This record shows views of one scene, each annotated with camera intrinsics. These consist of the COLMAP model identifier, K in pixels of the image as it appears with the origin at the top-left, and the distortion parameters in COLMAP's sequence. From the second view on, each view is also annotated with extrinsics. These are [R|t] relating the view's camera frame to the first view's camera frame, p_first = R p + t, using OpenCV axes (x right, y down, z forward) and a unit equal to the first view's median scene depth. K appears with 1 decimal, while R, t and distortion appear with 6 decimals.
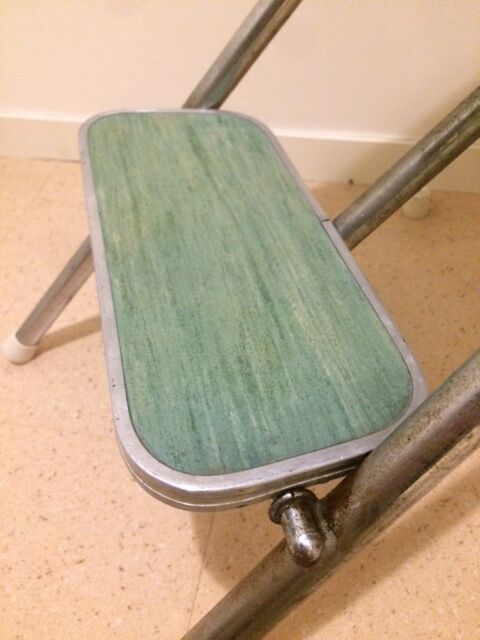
lens RADIAL K [[558.2, 0, 238.3], [0, 558.2, 322.6], [0, 0, 1]] dist [0.058066, -0.086623]
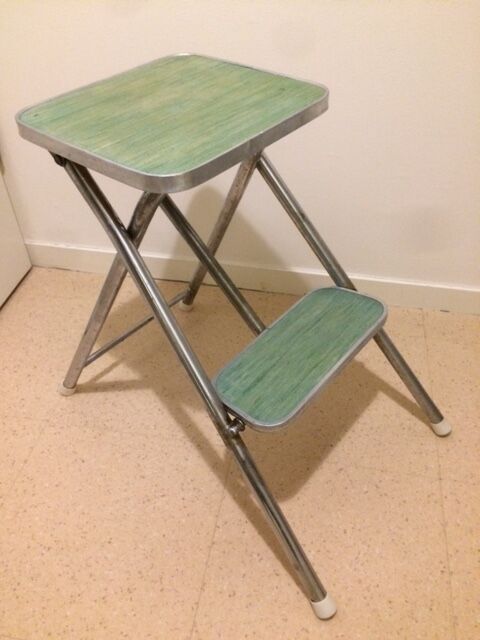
lens RADIAL K [[558.2, 0, 245.0], [0, 558.2, 320.7], [0, 0, 1]] dist [0.058066, -0.086623]
pose [[-0.591510, -0.501884, 0.631053, -1.473750], [0.607176, 0.237704, 0.758178, -2.340380], [-0.530521, 0.831631, 0.164127, 0.626558]]
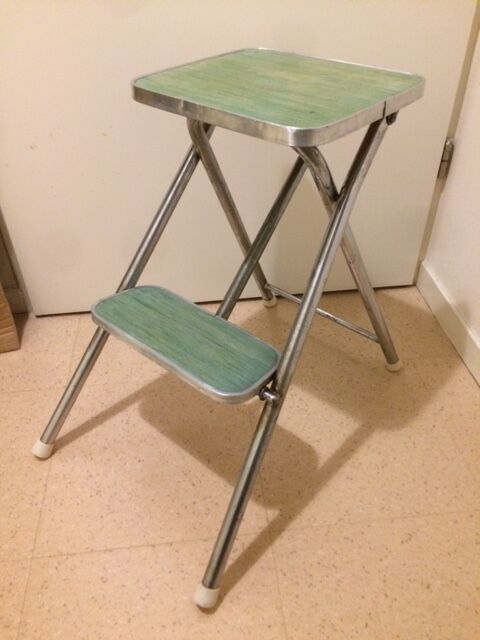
lens RADIAL K [[538.7, 0, 240.5], [0, 538.7, 329.9], [0, 0, 1]] dist [0.046552, -0.059653]
pose [[0.824407, -0.338469, 0.453643, -0.977954], [0.397365, 0.916871, -0.038045, 0.027975], [-0.403055, 0.211626, 0.890371, -1.382066]]
